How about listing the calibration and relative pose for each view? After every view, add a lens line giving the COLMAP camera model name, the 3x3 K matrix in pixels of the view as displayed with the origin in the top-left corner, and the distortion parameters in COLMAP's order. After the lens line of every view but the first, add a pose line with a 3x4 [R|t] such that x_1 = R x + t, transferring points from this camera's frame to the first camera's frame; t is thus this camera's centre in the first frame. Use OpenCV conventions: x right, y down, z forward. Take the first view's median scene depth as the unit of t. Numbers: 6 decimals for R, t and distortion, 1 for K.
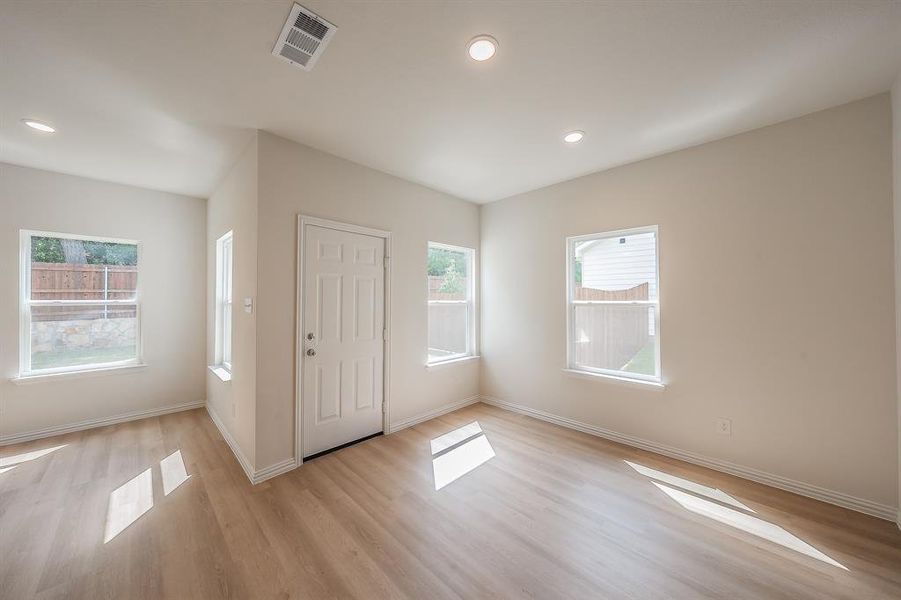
lens RADIAL K [[307.2, 0, 449.2], [0, 307.2, 299.2], [0, 0, 1]] dist [-0.001109, -0.000458]
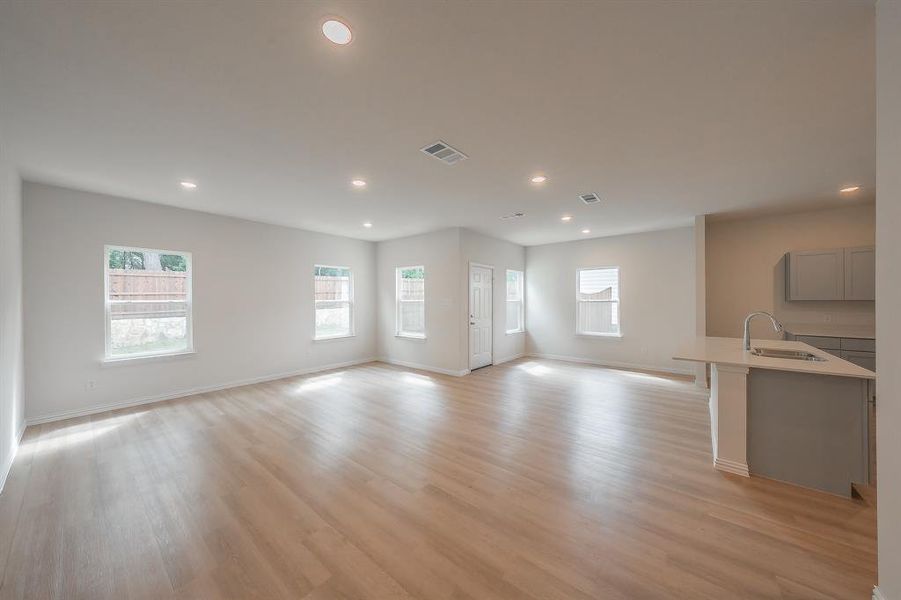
lens RADIAL K [[307.2, 0, 450.2], [0, 307.2, 300.3], [0, 0, 1]] dist [-0.001109, -0.000458]
pose [[0.995052, -0.003191, 0.099302, -0.669764], [0.002834, 0.999989, 0.003732, -0.000324], [-0.099313, -0.003432, 0.995050, -0.966259]]
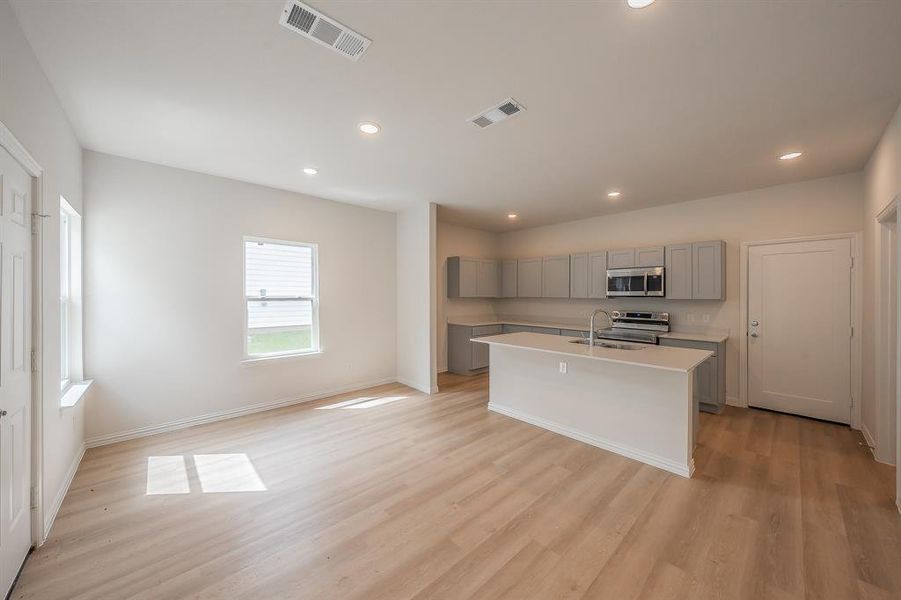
lens RADIAL K [[317.8, 0, 445.8], [0, 317.8, 297.2], [0, 0, 1]] dist [-0.002154, 0.000564]
pose [[0.055703, -0.005505, 0.998432, -0.697570], [-0.006830, 0.999959, 0.005895, -0.000095], [-0.998424, -0.007148, 0.055663, 0.261080]]
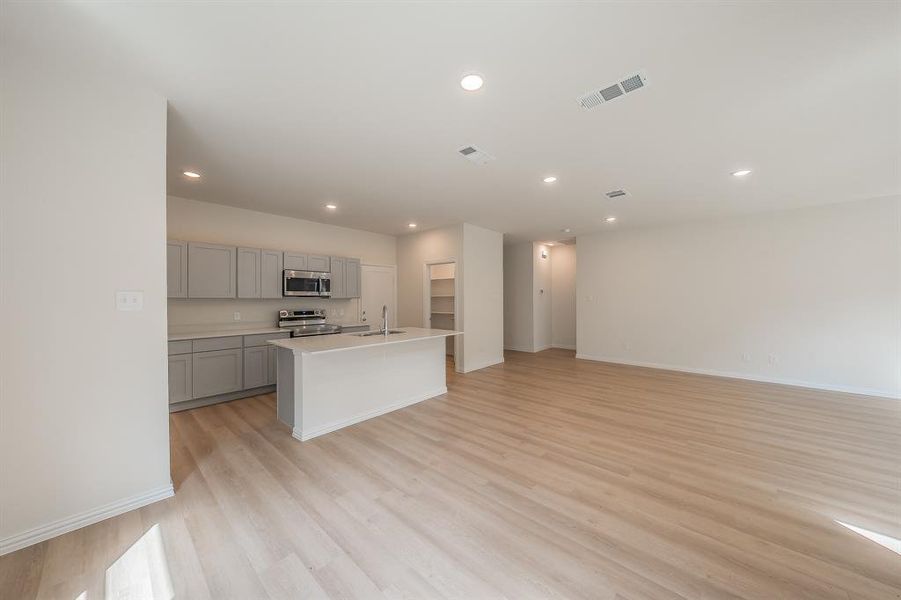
lens RADIAL K [[307.2, 0, 442.6], [0, 307.2, 297.3], [0, 0, 1]] dist [-0.001109, -0.000458]
pose [[-0.999515, 0.004147, -0.030872, 0.135547], [0.004345, 0.999970, -0.006357, 0.017532], [0.030844, -0.006488, -0.999503, 1.077031]]
